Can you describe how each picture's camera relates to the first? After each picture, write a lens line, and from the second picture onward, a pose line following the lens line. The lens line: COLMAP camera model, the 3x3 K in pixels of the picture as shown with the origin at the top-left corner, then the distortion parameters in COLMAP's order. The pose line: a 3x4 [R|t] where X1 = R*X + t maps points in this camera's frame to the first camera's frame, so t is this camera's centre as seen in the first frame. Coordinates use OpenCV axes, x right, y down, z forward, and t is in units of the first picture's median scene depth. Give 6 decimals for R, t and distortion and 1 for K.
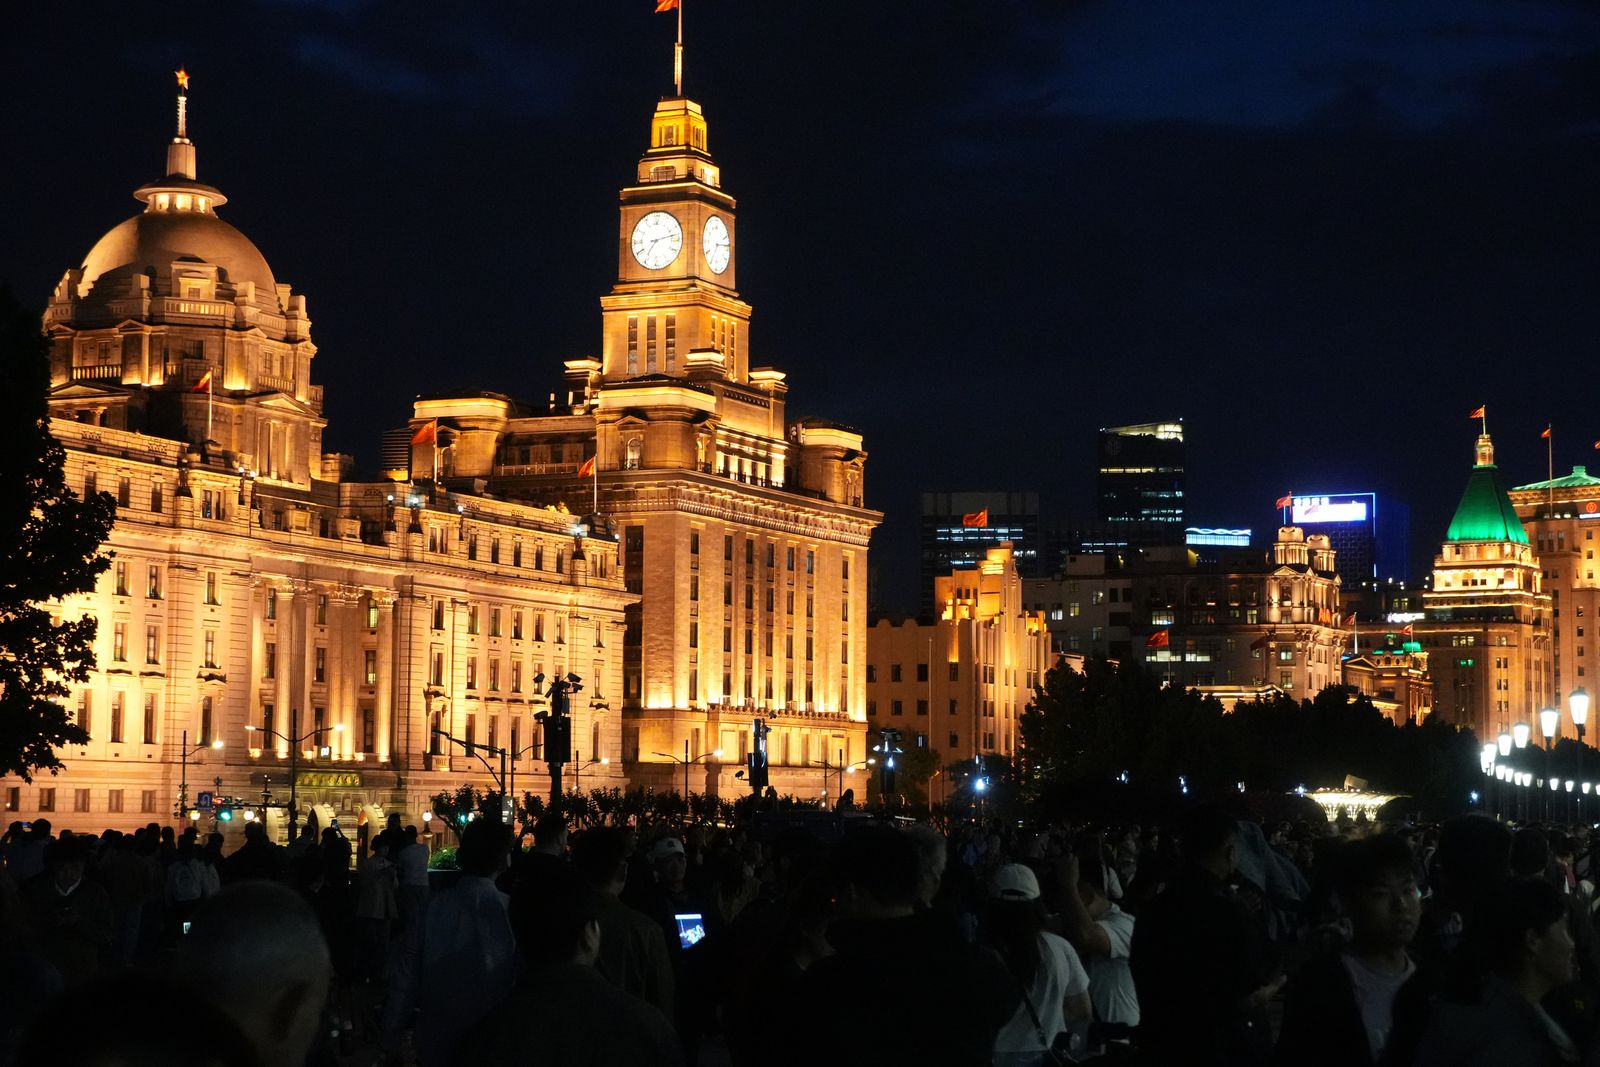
lens RADIAL K [[2994.6, 0, 800.0], [0, 2994.6, 533.5], [0, 0, 1]] dist [0.037206, 0.130306]
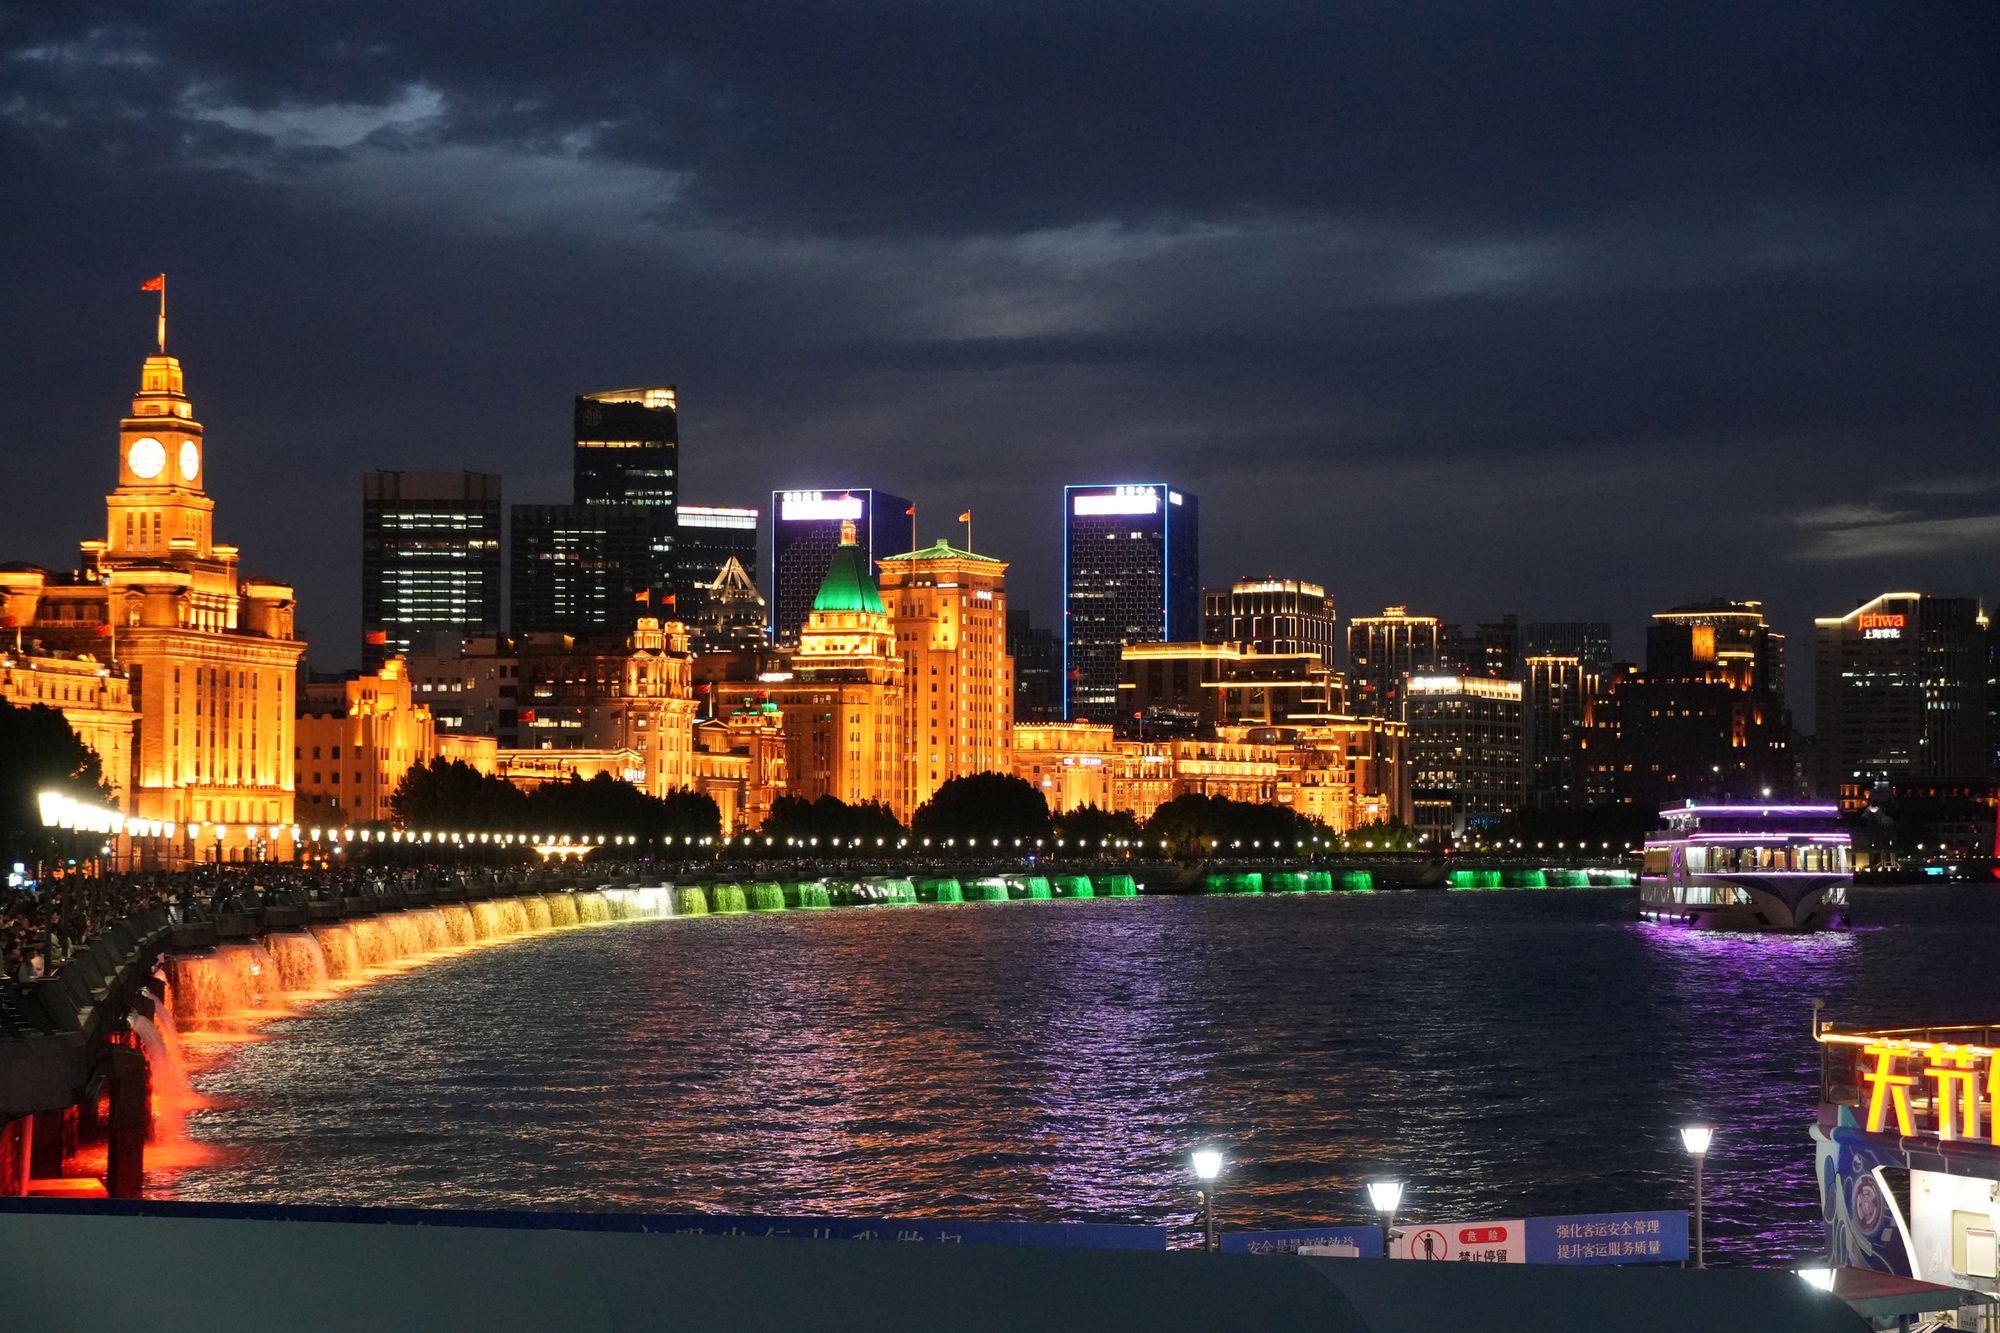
lens RADIAL K [[4025.2, 0, 1000.0], [0, 4025.2, 666.5], [0, 0, 1]] dist [0.035807, 0.101114]
pose [[0.981171, 0.004676, 0.193083, -0.019156], [-0.014362, 0.998706, 0.048792, -0.096630], [-0.192605, -0.050646, 0.979969, -0.959376]]
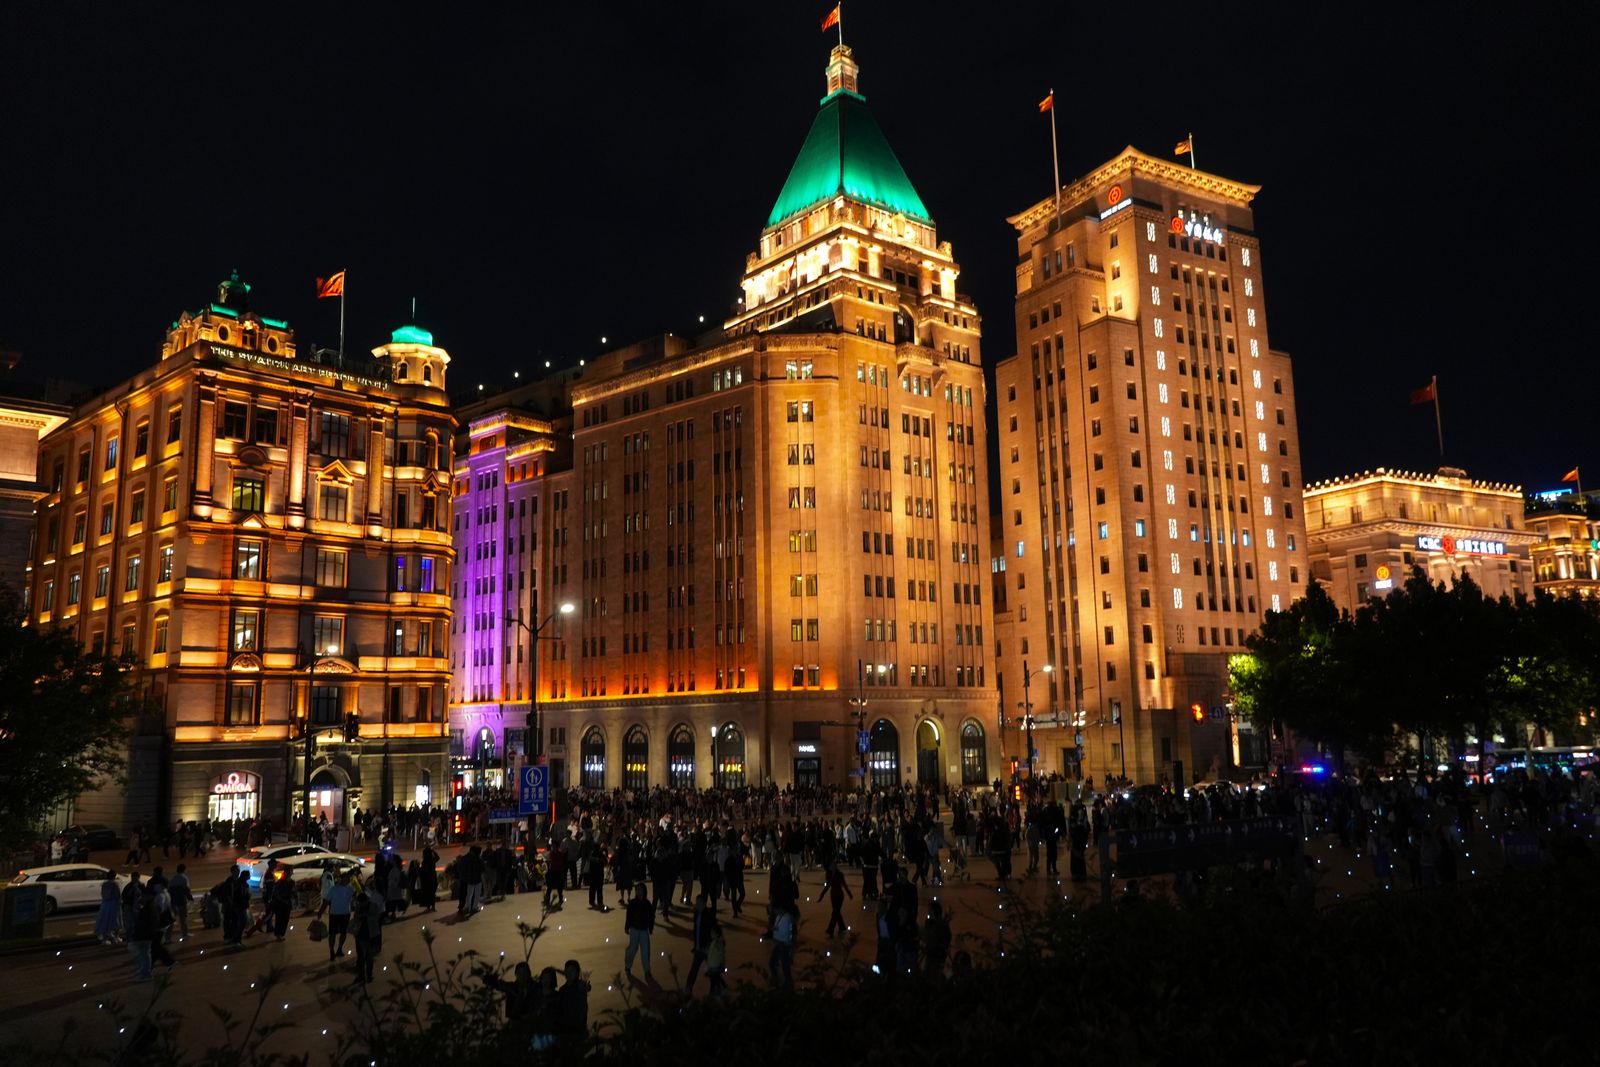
lens RADIAL K [[1296.2, 0, 800.7], [0, 1296.2, 500.8], [0, 0, 1]] dist [0.001372, 0.004034]
pose [[0.952304, -0.084106, -0.293332, 0.535338], [0.057405, 0.993481, -0.098494, 0.142694], [0.299704, 0.076958, 0.950923, 1.447326]]
